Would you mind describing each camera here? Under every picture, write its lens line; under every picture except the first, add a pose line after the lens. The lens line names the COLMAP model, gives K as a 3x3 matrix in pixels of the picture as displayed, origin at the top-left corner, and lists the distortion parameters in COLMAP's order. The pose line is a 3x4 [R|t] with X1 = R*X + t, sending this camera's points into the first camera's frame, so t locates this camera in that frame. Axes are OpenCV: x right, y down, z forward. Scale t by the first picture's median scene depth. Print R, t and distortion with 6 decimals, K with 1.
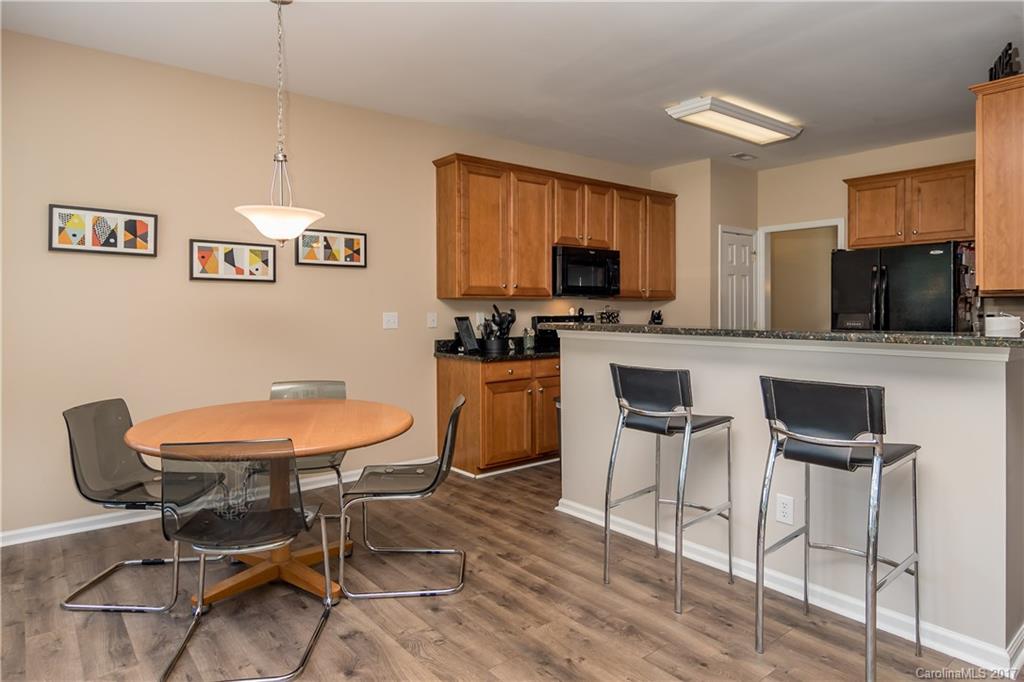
lens RADIAL K [[598.4, 0, 491.7], [0, 598.4, 321.3], [0, 0, 1]] dist [-0.008060, -0.001644]
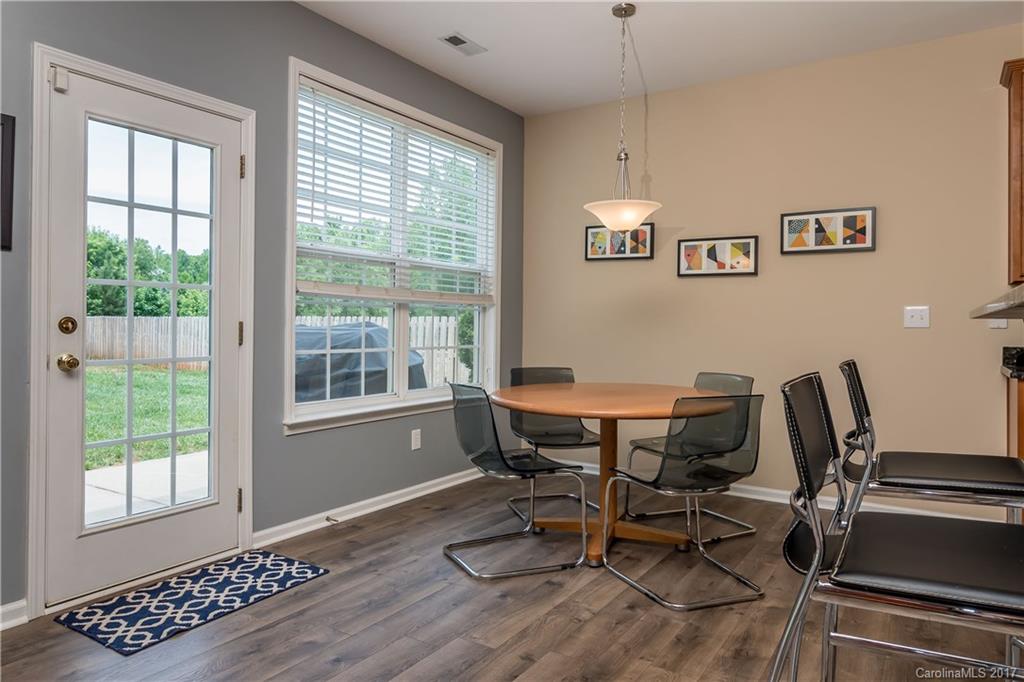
lens RADIAL K [[642.6, 0, 513.9], [0, 642.6, 331.7], [0, 0, 1]] dist [-0.016059, 0.002076]
pose [[0.332640, 0.015621, -0.942925, 0.508319], [-0.030281, 0.999524, 0.005877, 0.033933], [0.942568, 0.026598, 0.332955, 0.314830]]
